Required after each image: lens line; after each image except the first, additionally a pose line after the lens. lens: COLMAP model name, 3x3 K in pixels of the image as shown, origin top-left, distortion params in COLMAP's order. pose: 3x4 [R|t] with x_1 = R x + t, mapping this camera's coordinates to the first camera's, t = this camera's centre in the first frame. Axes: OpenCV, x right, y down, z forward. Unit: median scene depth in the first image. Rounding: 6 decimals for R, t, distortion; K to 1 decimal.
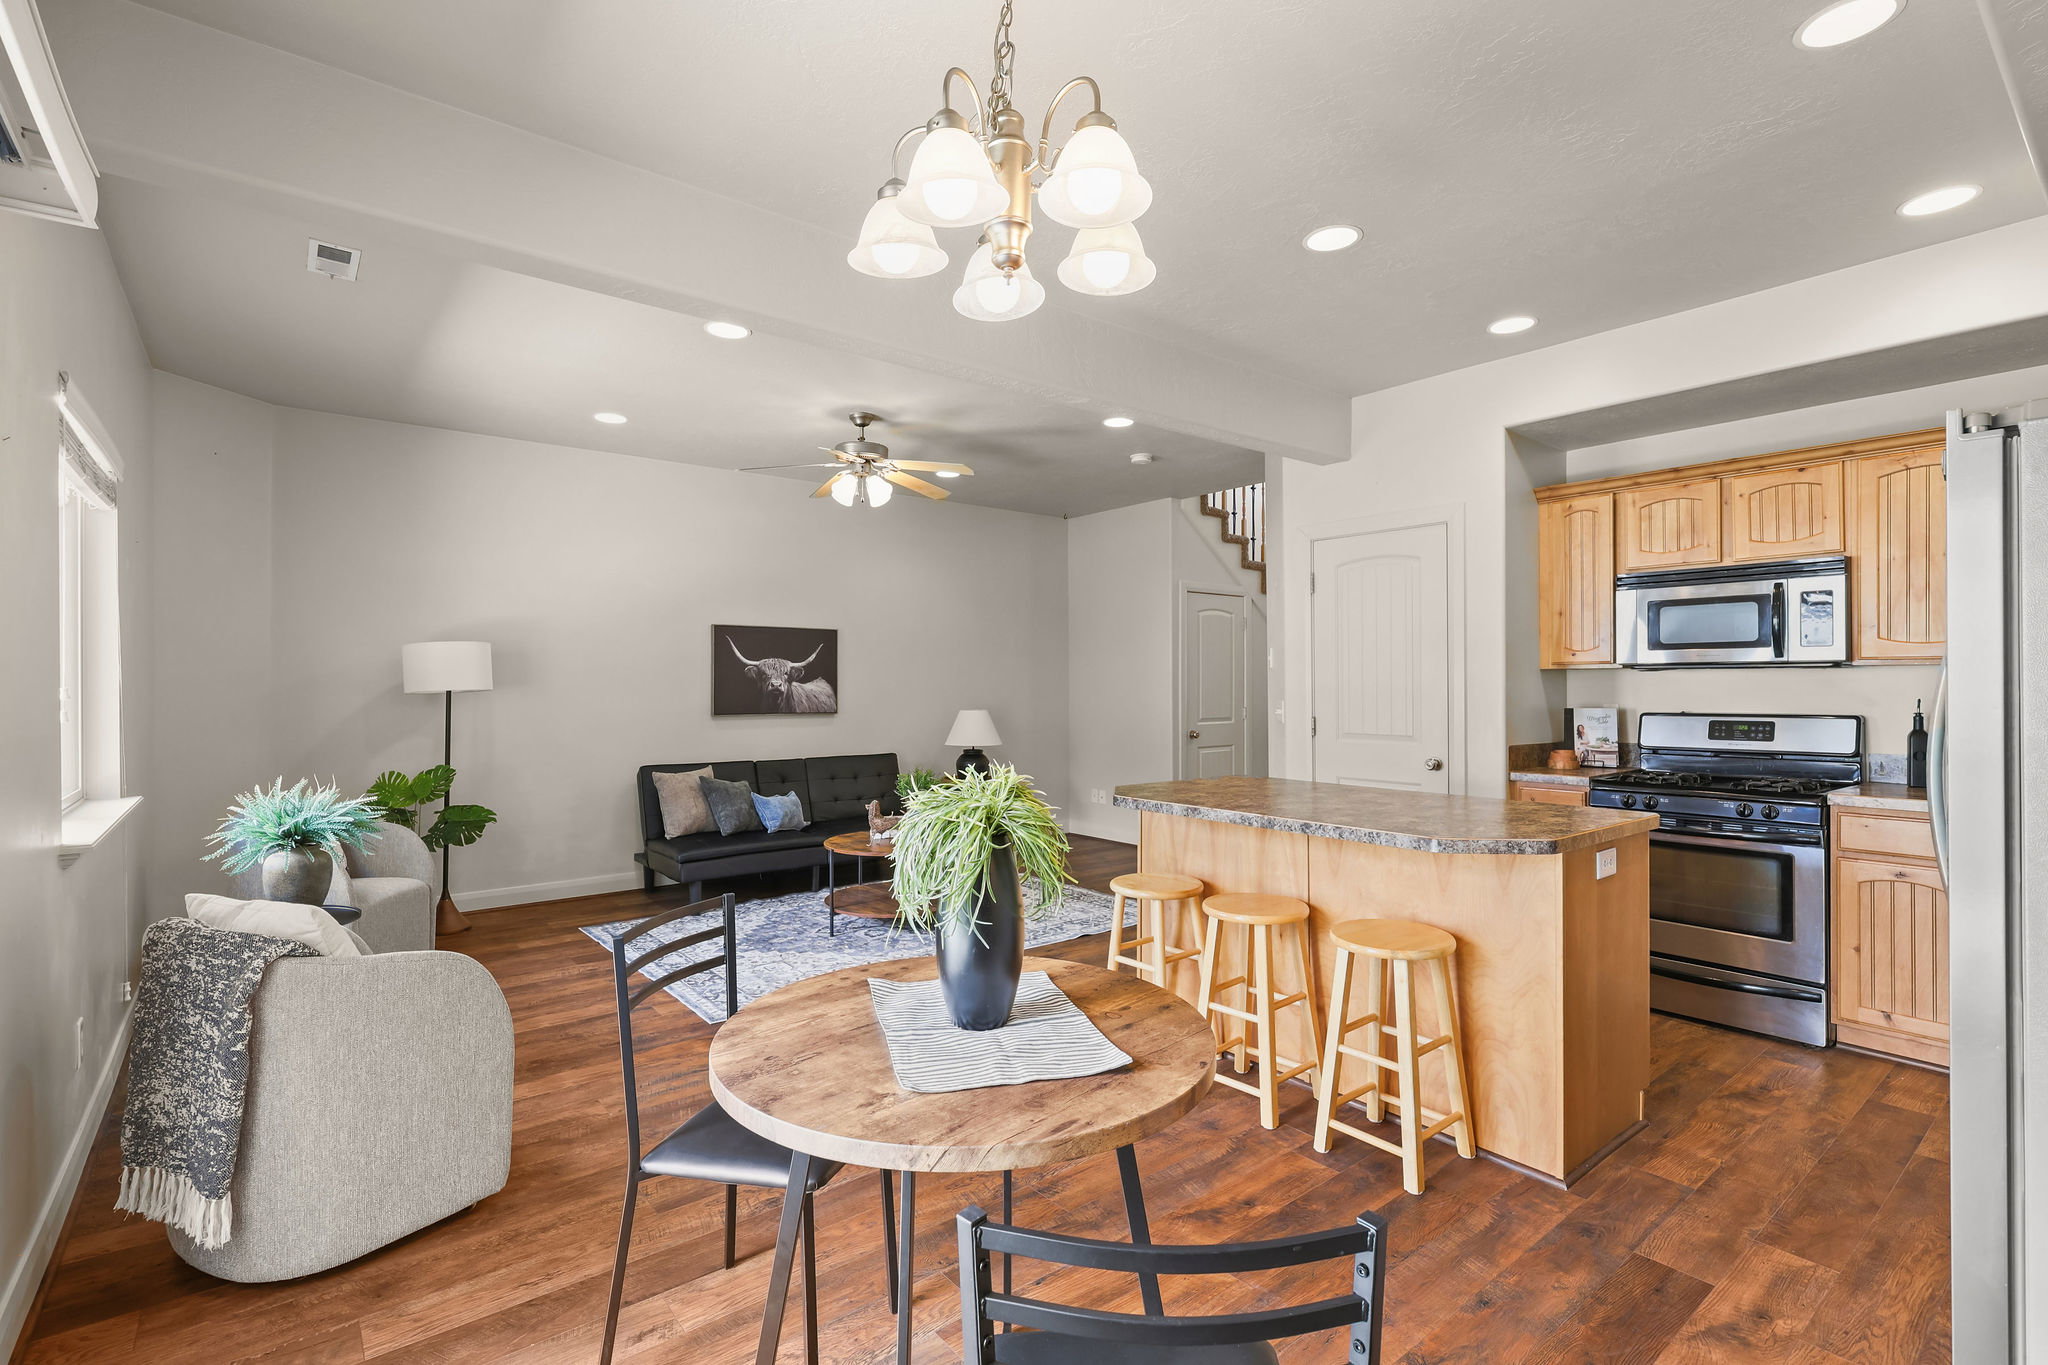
lens RADIAL K [[933.4, 0, 1024.0], [0, 933.4, 682.5], [0, 0, 1]] dist [0.000546, -0.000046]
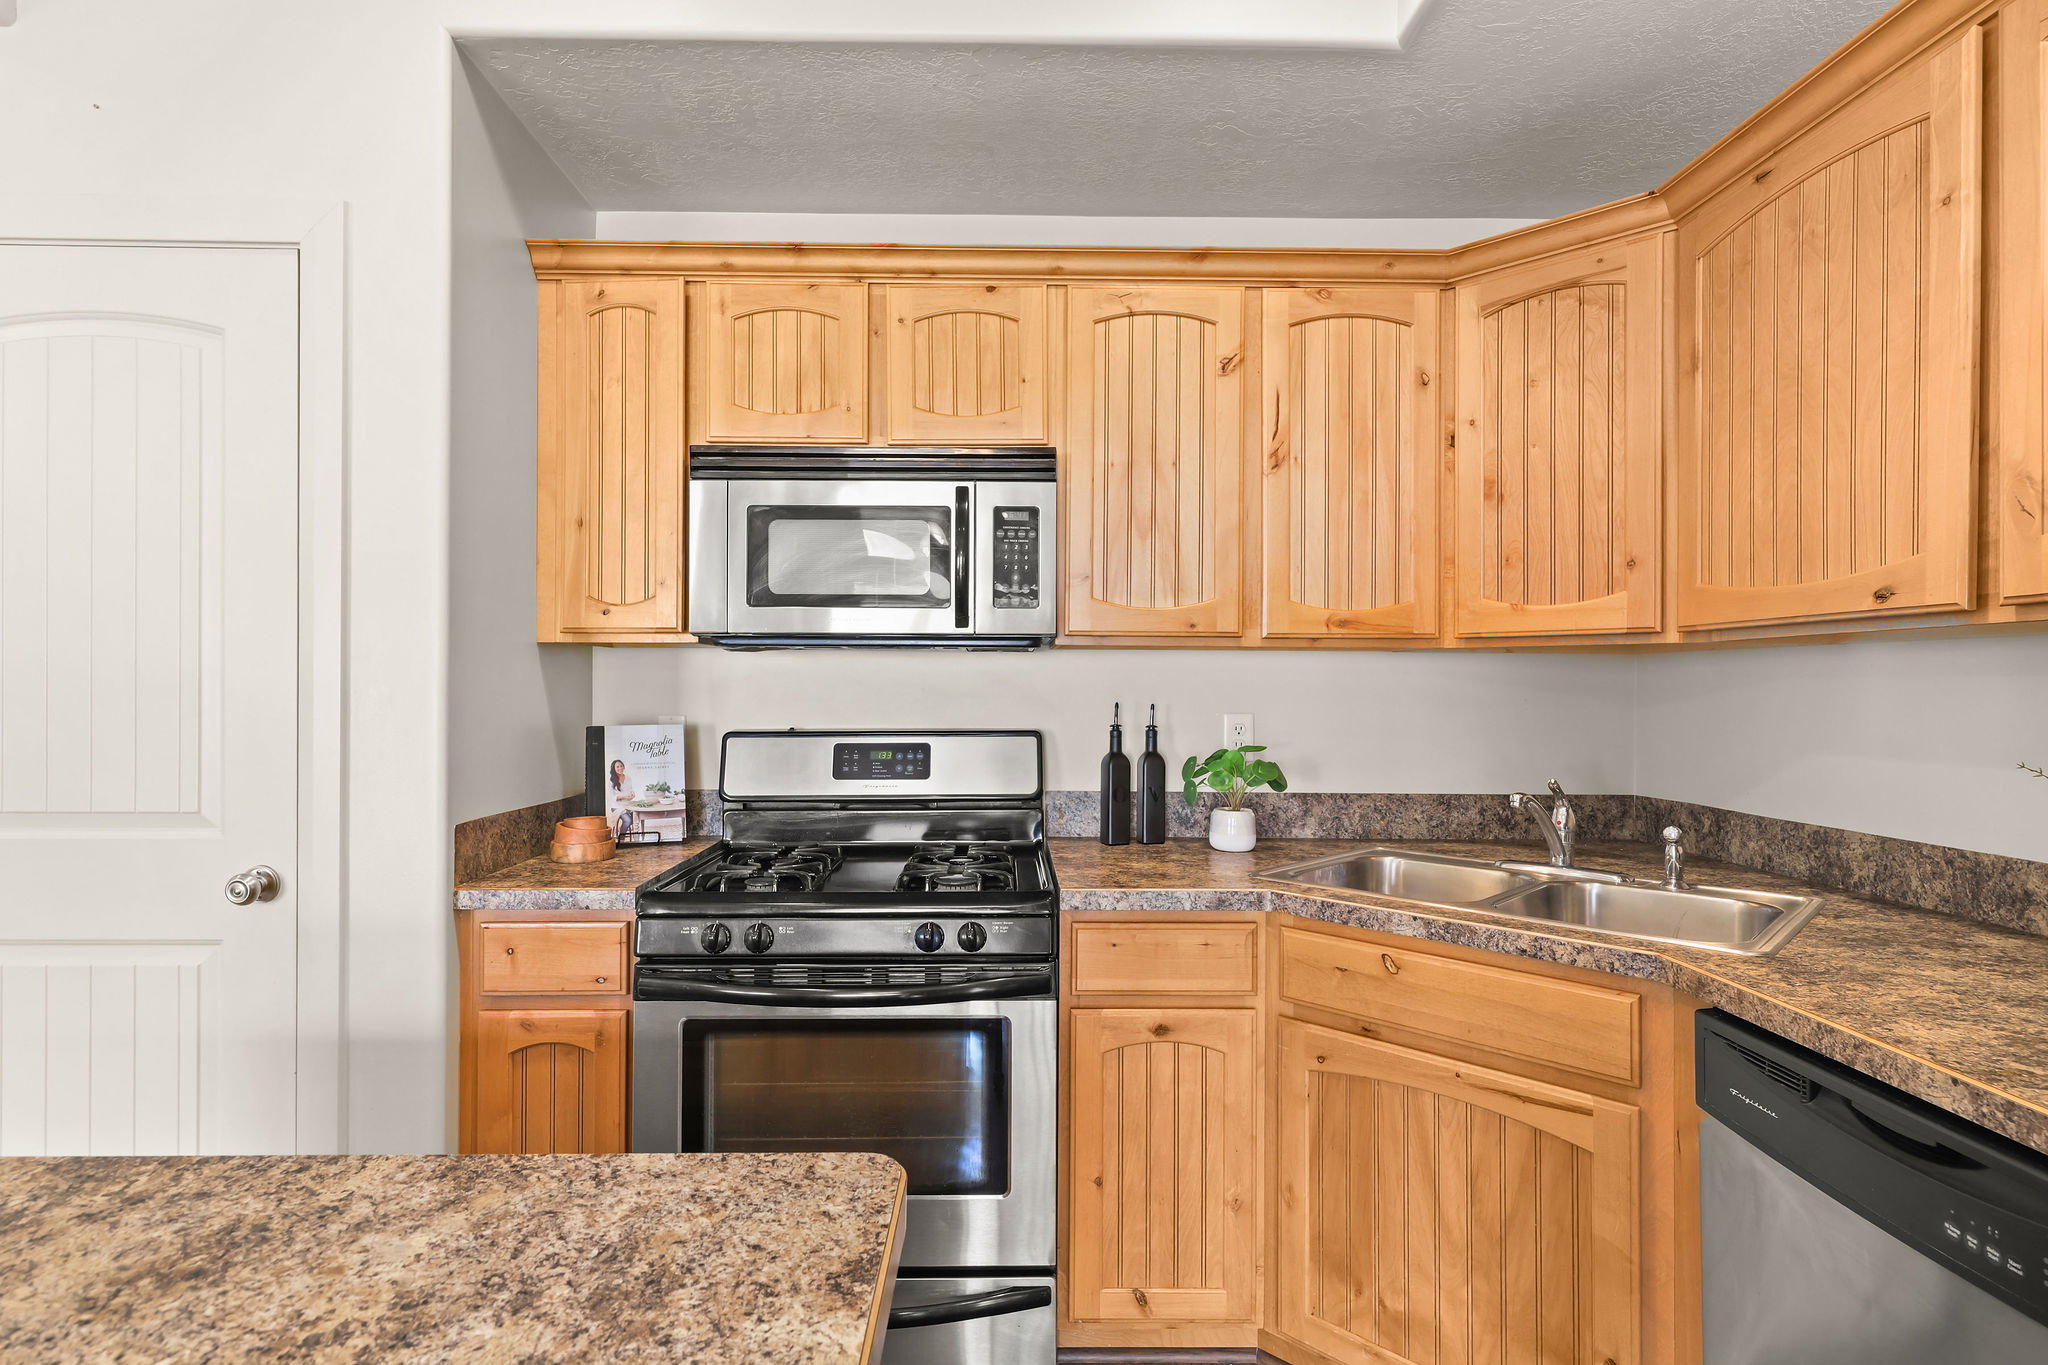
lens RADIAL K [[1040.2, 0, 1024.0], [0, 1040.2, 682.5], [0, 0, 1]] dist [-0.001816, 0.000125]
pose [[0.613786, 0.008096, 0.789431, 0.322797], [-0.007019, 0.999964, -0.004798, 0.006658], [-0.789441, -0.002596, 0.613821, 0.541884]]
